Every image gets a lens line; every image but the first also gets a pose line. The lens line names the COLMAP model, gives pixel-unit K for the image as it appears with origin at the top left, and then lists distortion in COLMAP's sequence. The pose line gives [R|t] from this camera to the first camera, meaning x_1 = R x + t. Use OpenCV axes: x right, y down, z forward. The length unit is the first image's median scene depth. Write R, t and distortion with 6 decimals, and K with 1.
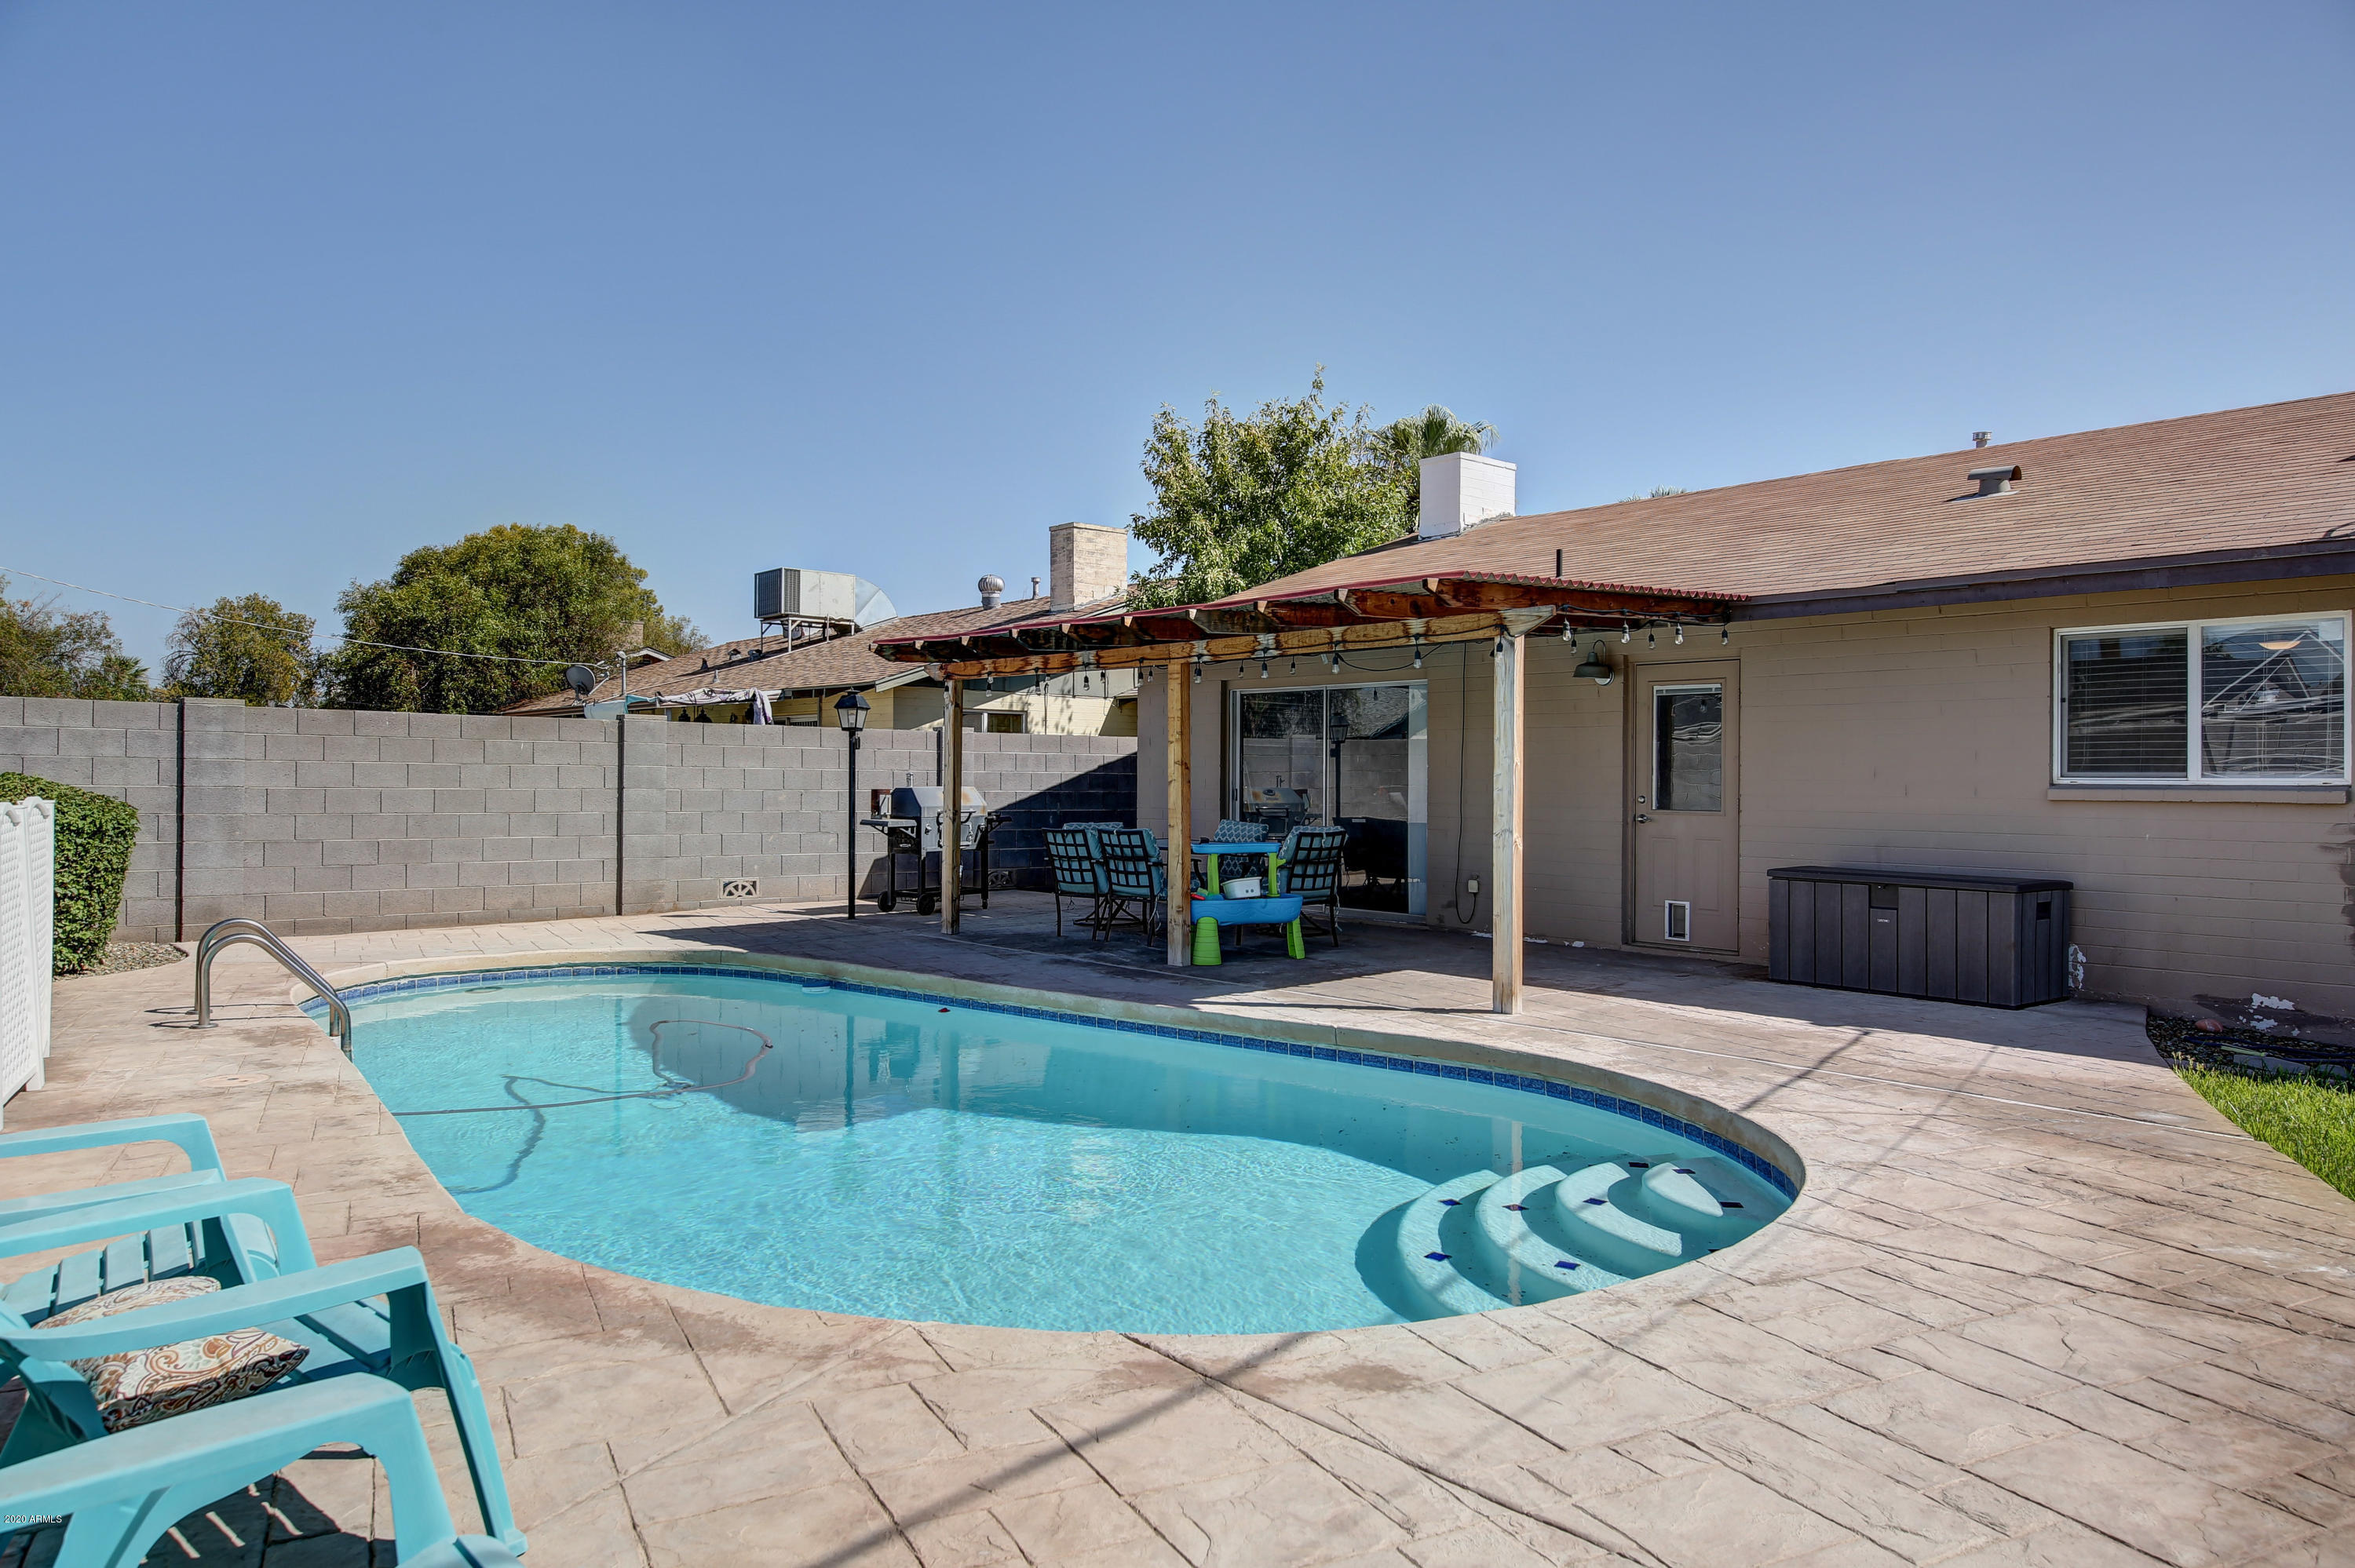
lens RADIAL K [[1563.1, 0, 1180.3], [0, 1563.1, 767.1], [0, 0, 1]] dist [0.019314, -0.004289]
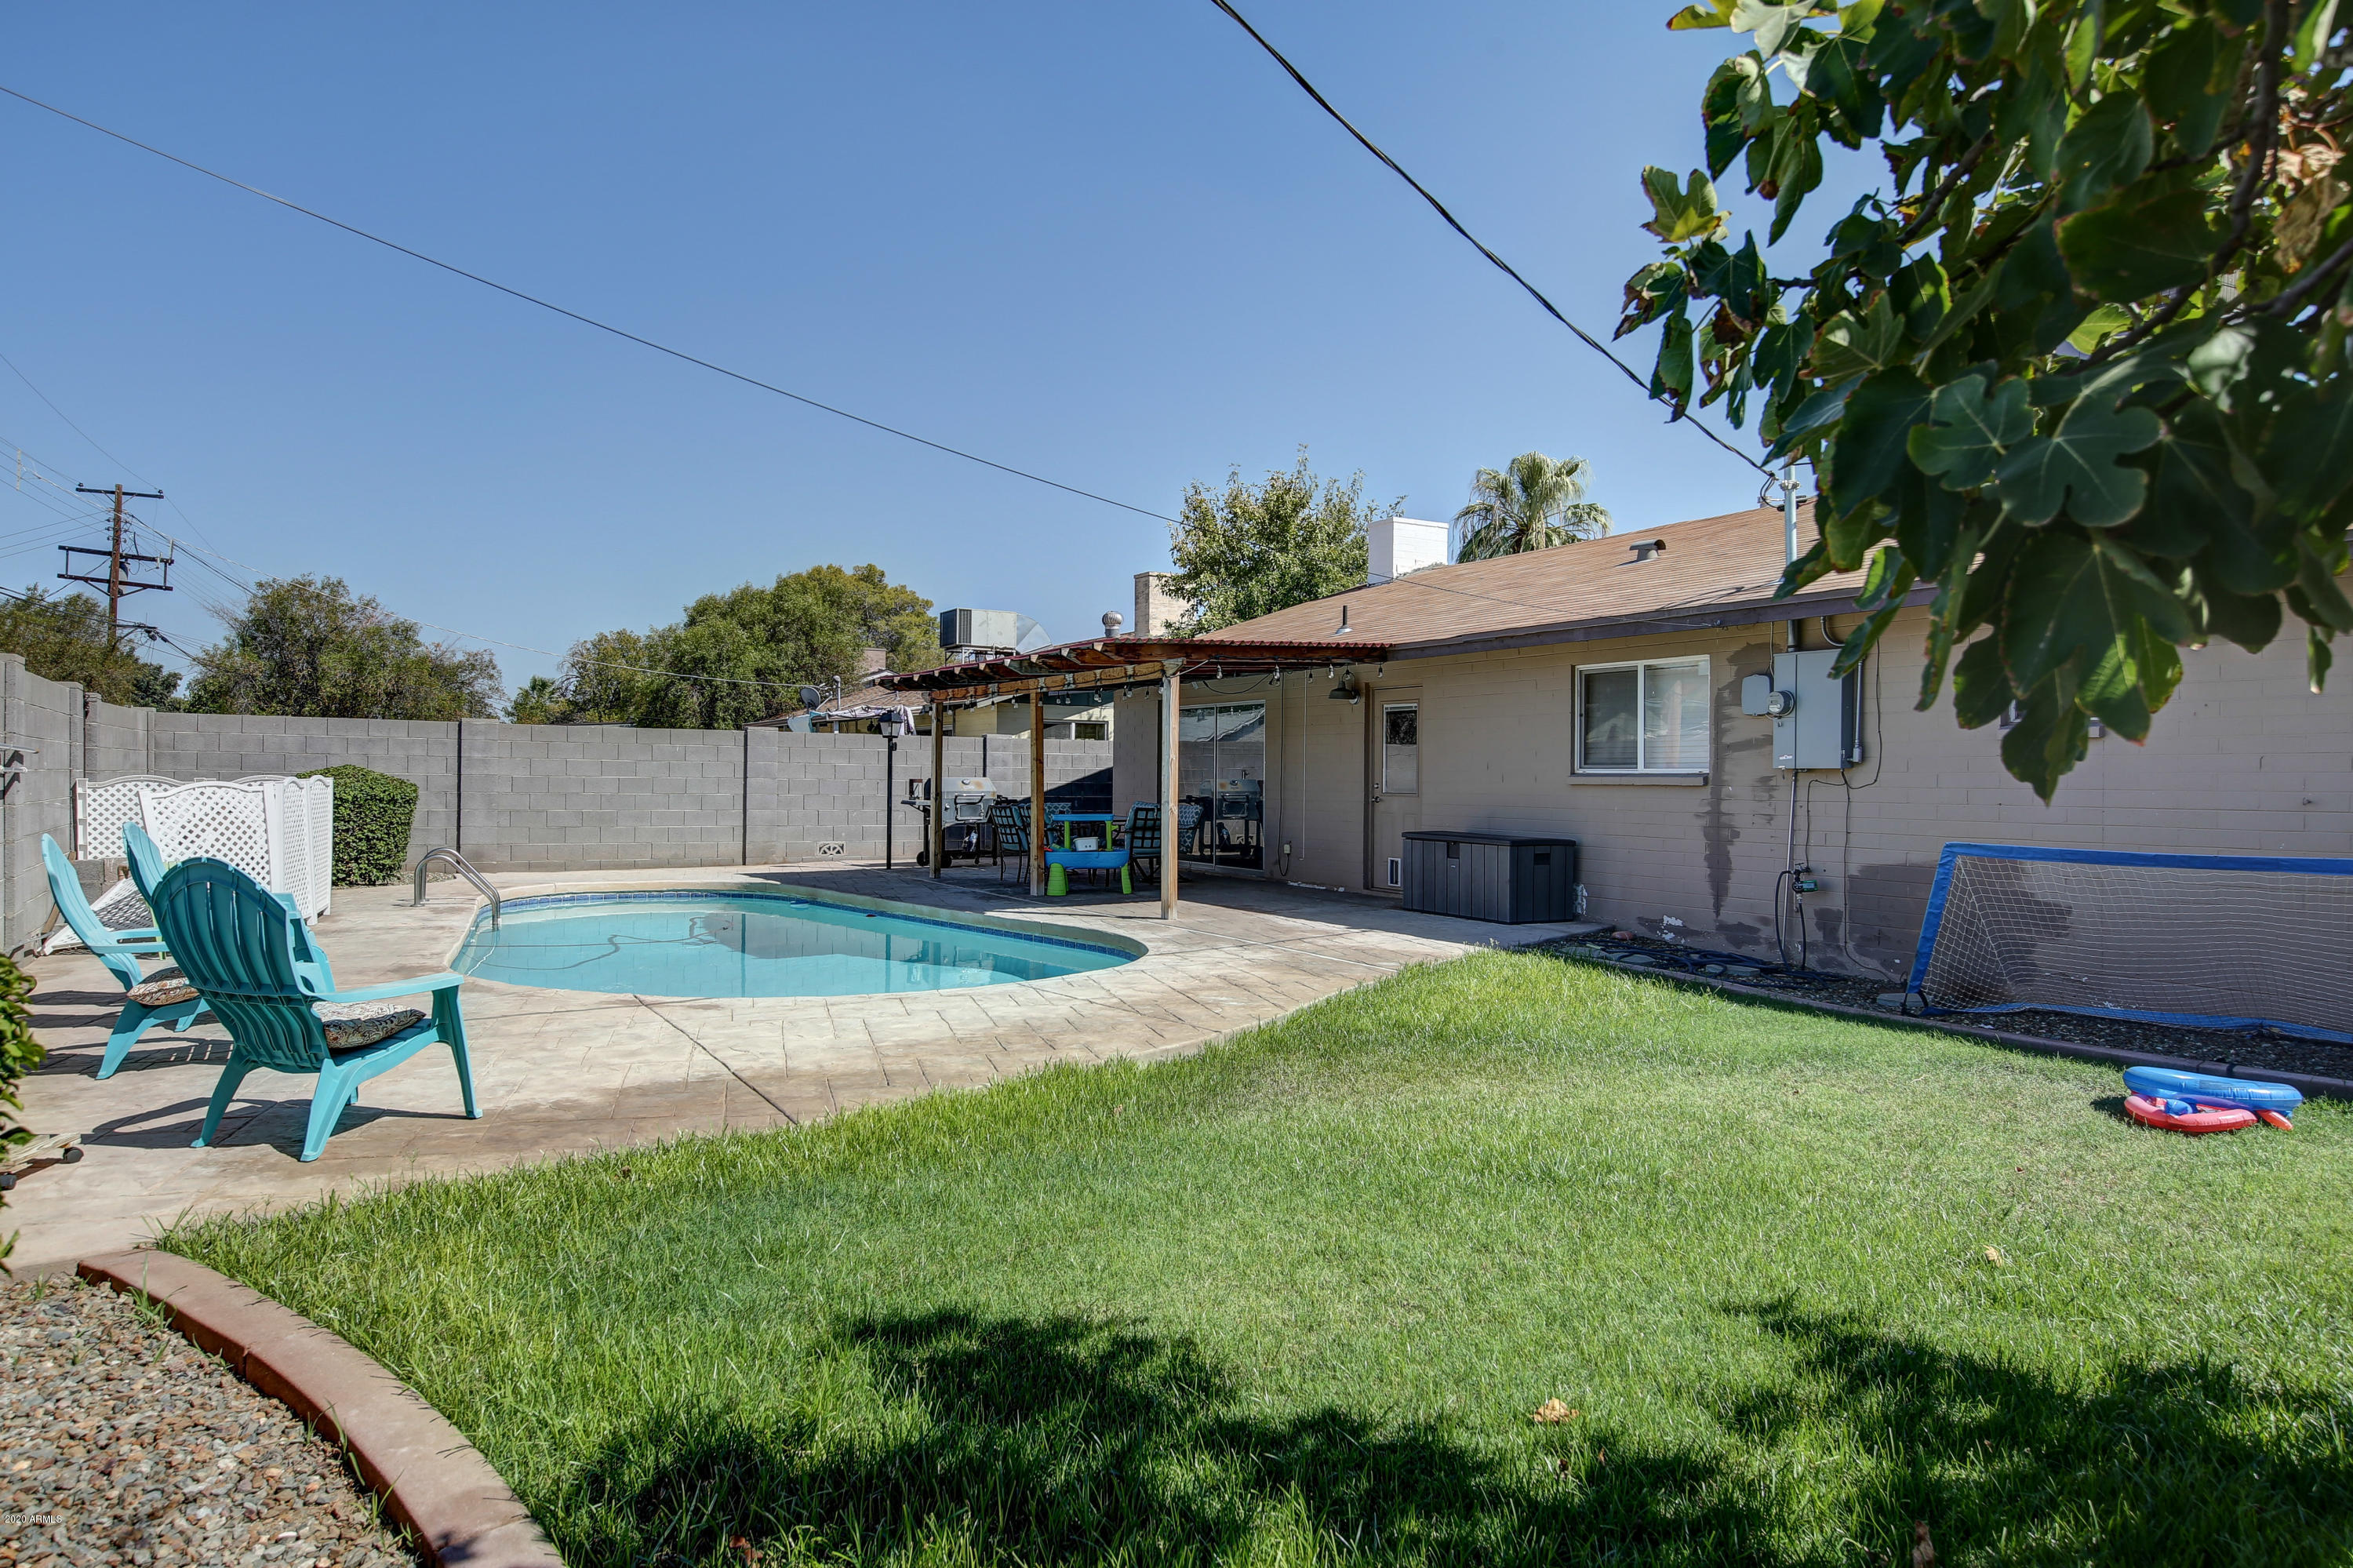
lens RADIAL K [[1448.1, 0, 1174.3], [0, 1448.1, 786.5], [0, 0, 1]] dist [0.009878, 0.001318]
pose [[0.981552, 0.003470, -0.191162, 0.335414], [-0.001096, 0.999921, 0.012527, 0.004903], [0.191190, -0.012086, 0.981479, -0.280866]]
